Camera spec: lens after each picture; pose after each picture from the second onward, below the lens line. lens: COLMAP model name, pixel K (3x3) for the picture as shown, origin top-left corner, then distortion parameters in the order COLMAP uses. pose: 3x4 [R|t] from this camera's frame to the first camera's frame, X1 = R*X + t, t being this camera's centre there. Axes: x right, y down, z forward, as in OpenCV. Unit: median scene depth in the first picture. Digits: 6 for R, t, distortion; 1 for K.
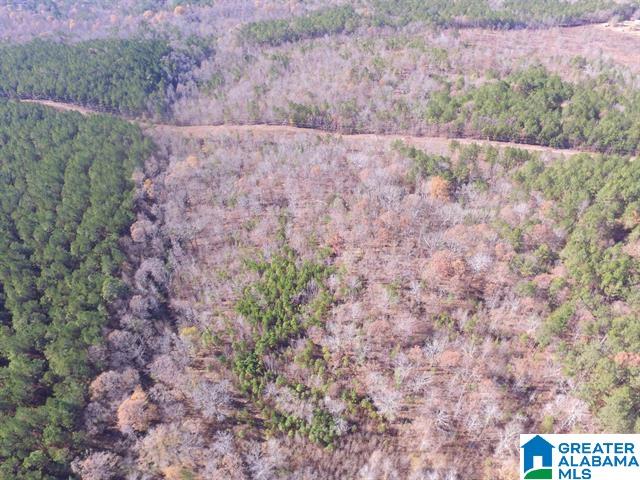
lens RADIAL K [[429.6, 0, 319.5], [0, 429.6, 248.0], [0, 0, 1]] dist [-0.124293, 0.090272]
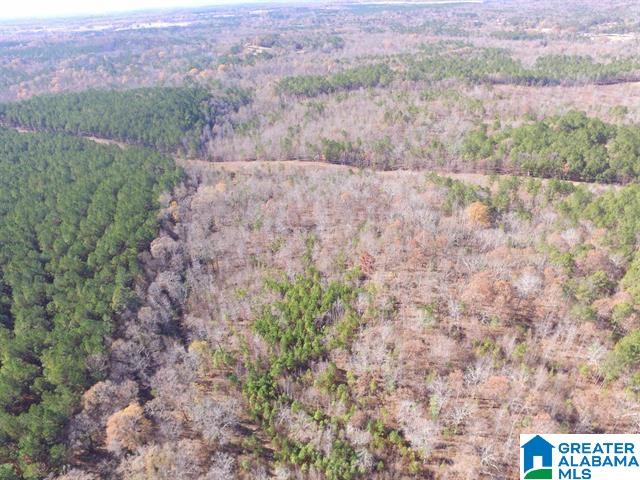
lens RADIAL K [[429.6, 0, 319.7], [0, 429.6, 248.0], [0, 0, 1]] dist [-0.124293, 0.090272]
pose [[0.996866, 0.034739, -0.071080, 0.004209], [-0.045054, 0.987795, -0.149098, 0.097940], [0.065033, 0.151834, 0.986264, 0.084329]]
